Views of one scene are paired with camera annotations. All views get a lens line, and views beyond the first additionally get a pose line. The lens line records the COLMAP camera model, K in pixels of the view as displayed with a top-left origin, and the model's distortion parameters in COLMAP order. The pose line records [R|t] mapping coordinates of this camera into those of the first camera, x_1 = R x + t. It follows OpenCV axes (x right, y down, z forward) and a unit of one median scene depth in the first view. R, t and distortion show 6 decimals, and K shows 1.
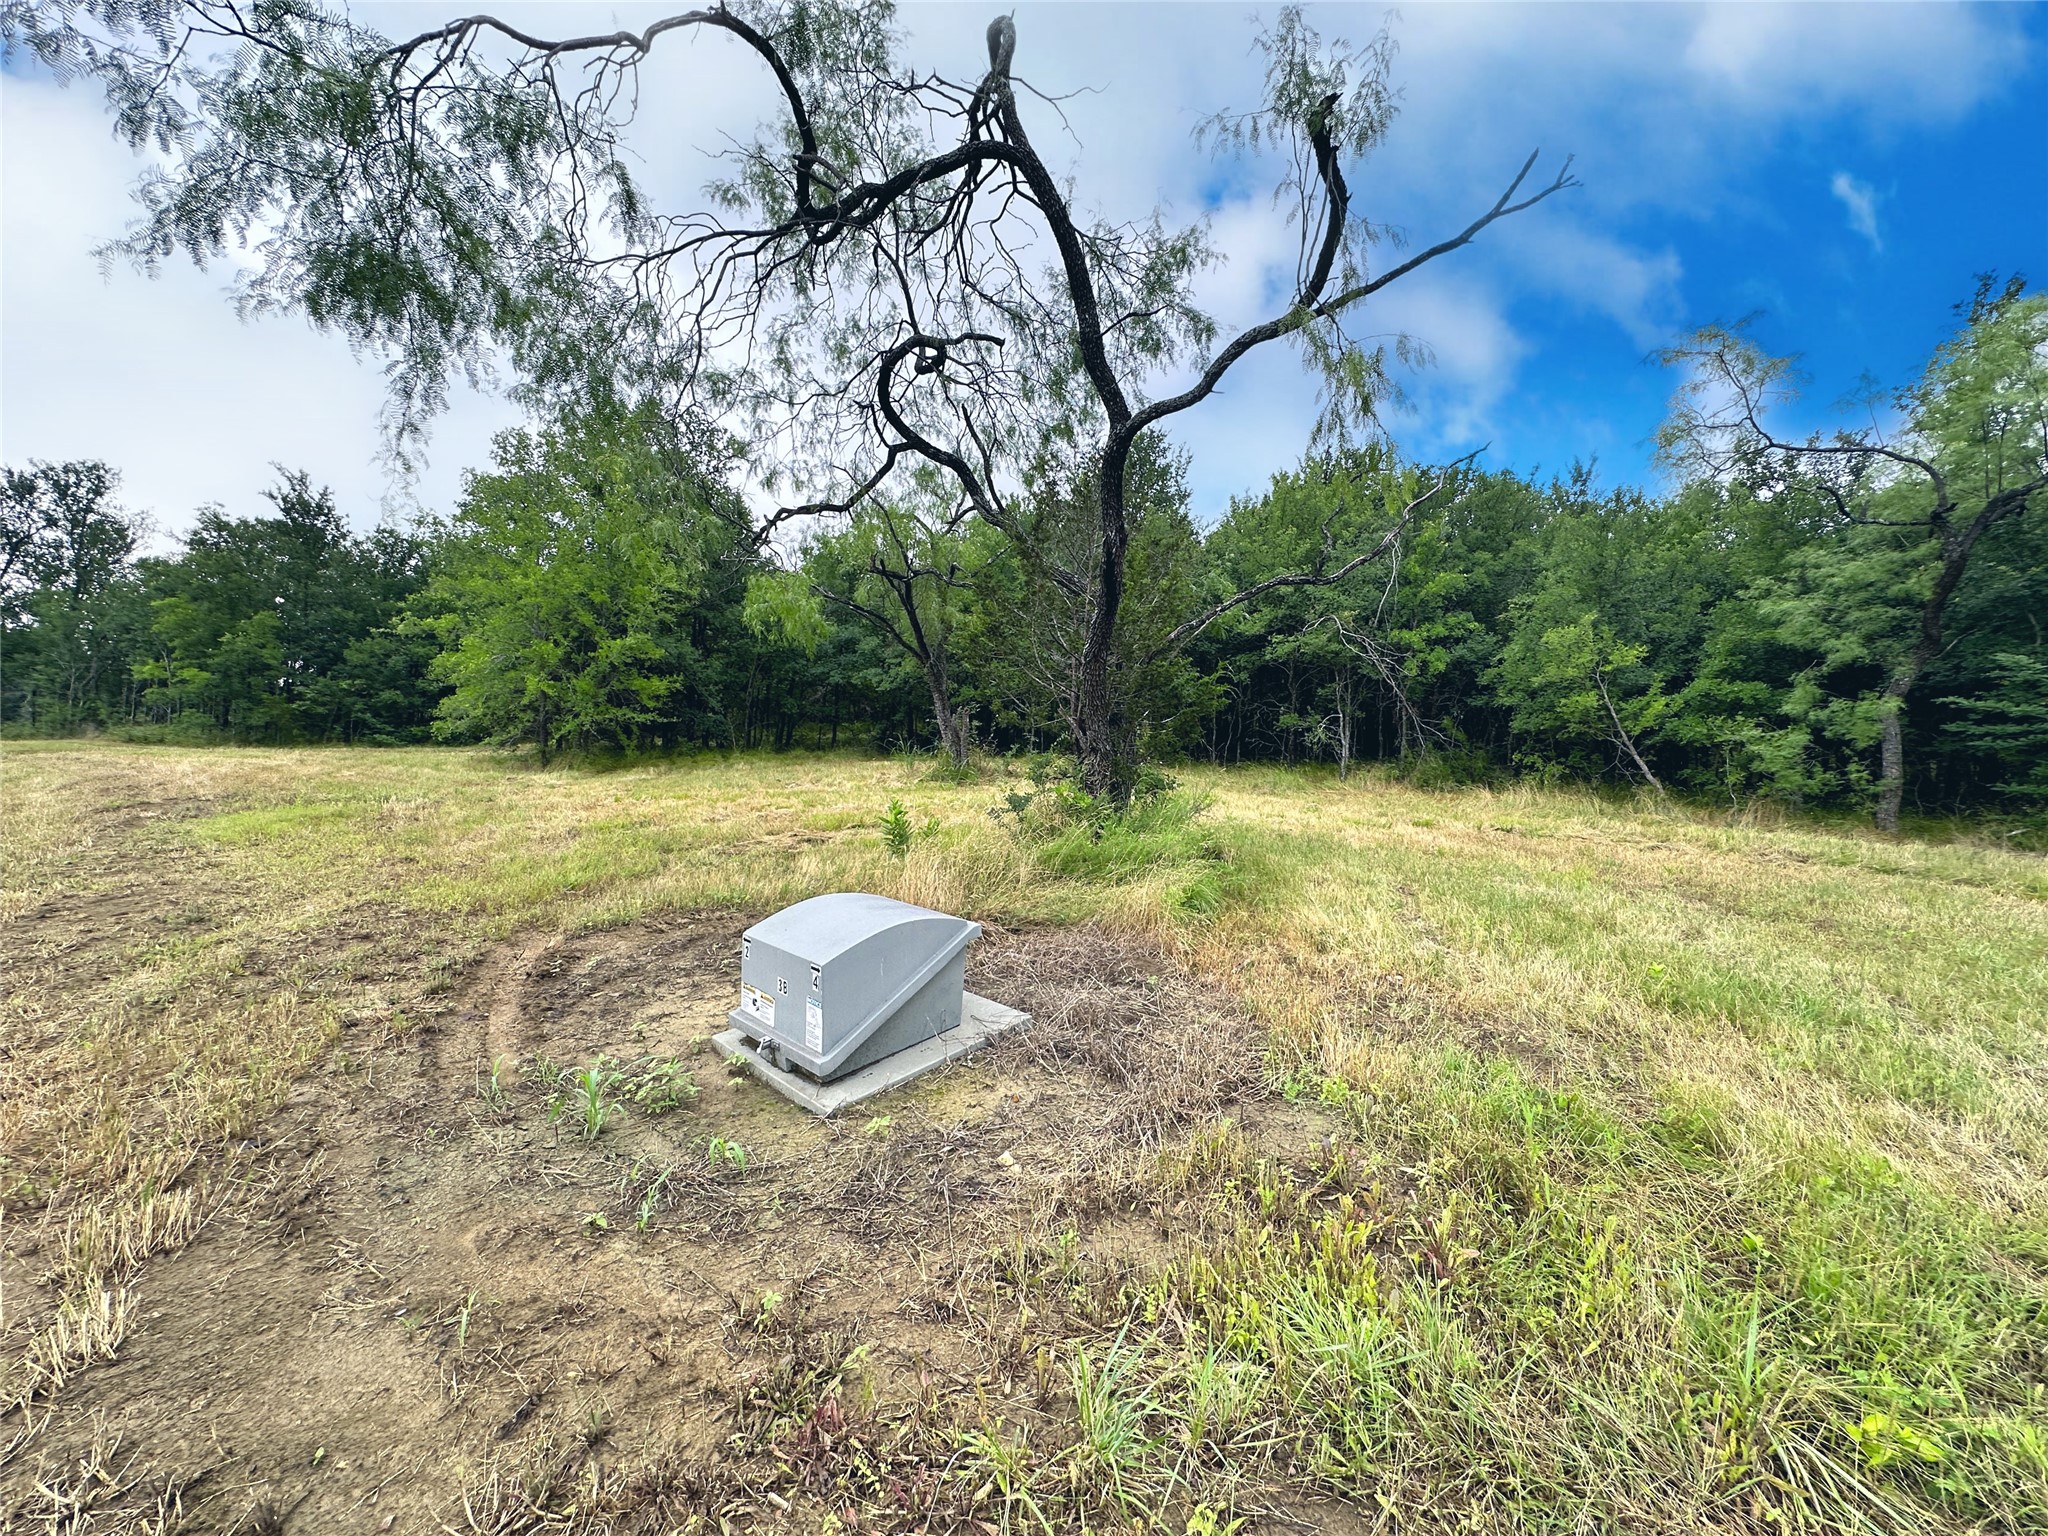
lens RADIAL K [[815.8, 0, 1023.2], [0, 815.8, 769.8], [0, 0, 1]] dist [-0.004958, 0.001168]
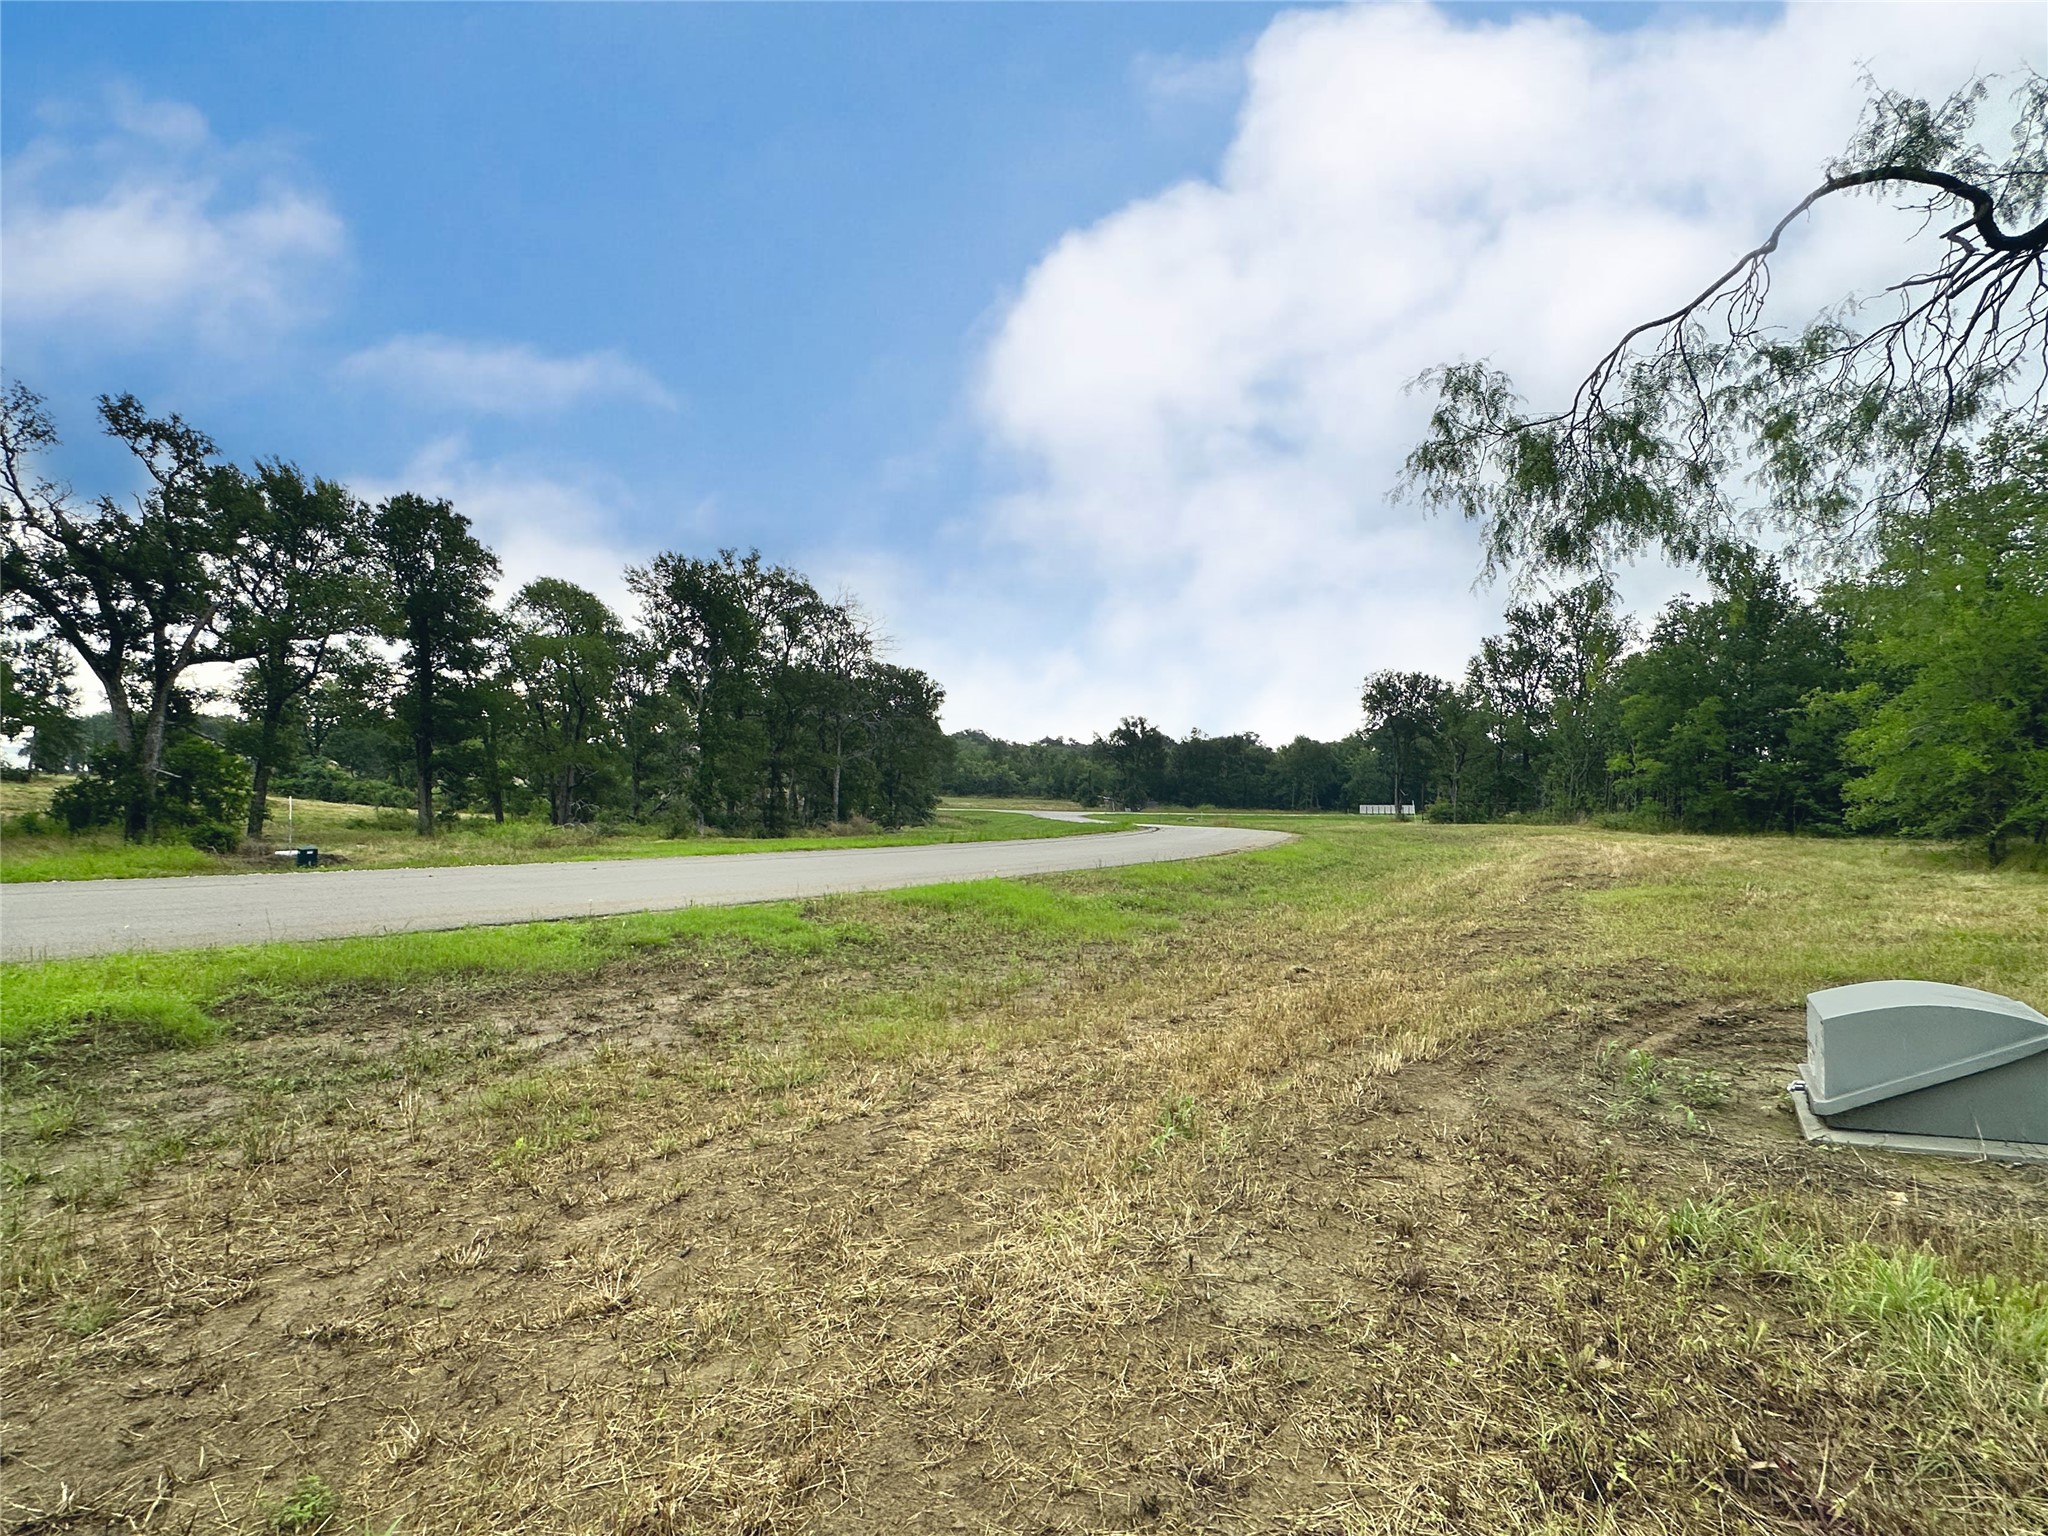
lens RADIAL K [[1014.2, 0, 1024.0], [0, 1014.2, 768.0], [0, 0, 1]] dist [-0.004576, 0.001622]
pose [[0.193316, -0.045201, -0.980095, 0.109084], [-0.051589, 0.997088, -0.056160, 0.002889], [0.979779, 0.061418, 0.190422, -0.046843]]
